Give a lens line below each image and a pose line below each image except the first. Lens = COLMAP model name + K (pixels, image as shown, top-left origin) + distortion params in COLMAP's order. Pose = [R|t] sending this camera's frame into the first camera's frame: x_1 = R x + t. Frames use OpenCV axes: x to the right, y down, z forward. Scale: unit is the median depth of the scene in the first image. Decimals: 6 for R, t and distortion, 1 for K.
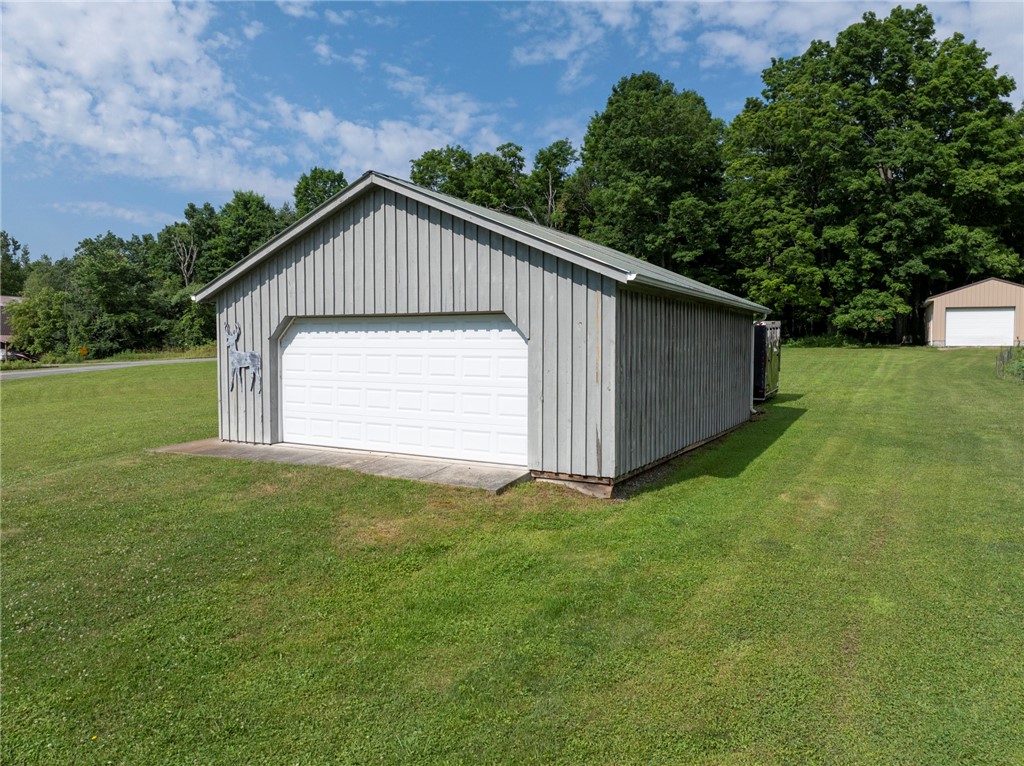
lens RADIAL K [[720.6, 0, 517.9], [0, 720.6, 380.5], [0, 0, 1]] dist [-0.044059, 0.013138]
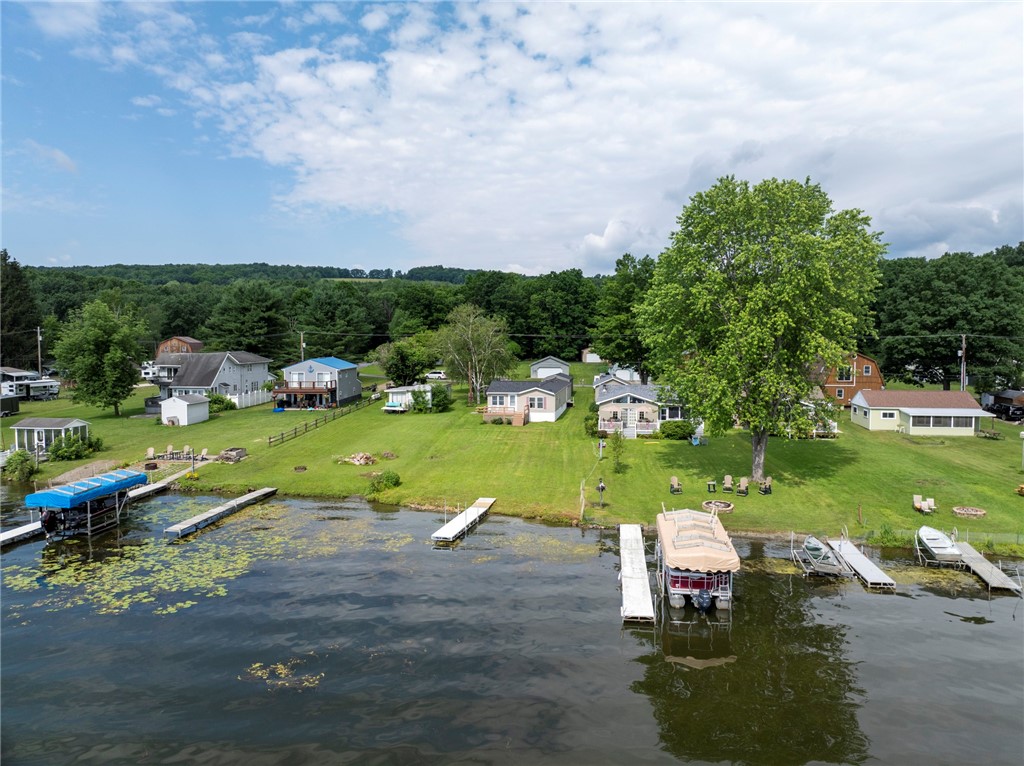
lens RADIAL K [[720.2, 0, 525.7], [0, 720.2, 381.1], [0, 0, 1]] dist [-0.031934, -0.022564]
pose [[0.895263, -0.025452, 0.444810, -1.454981], [0.019762, 0.999653, 0.017424, -0.018213], [-0.445099, -0.006809, 0.895455, -2.387433]]
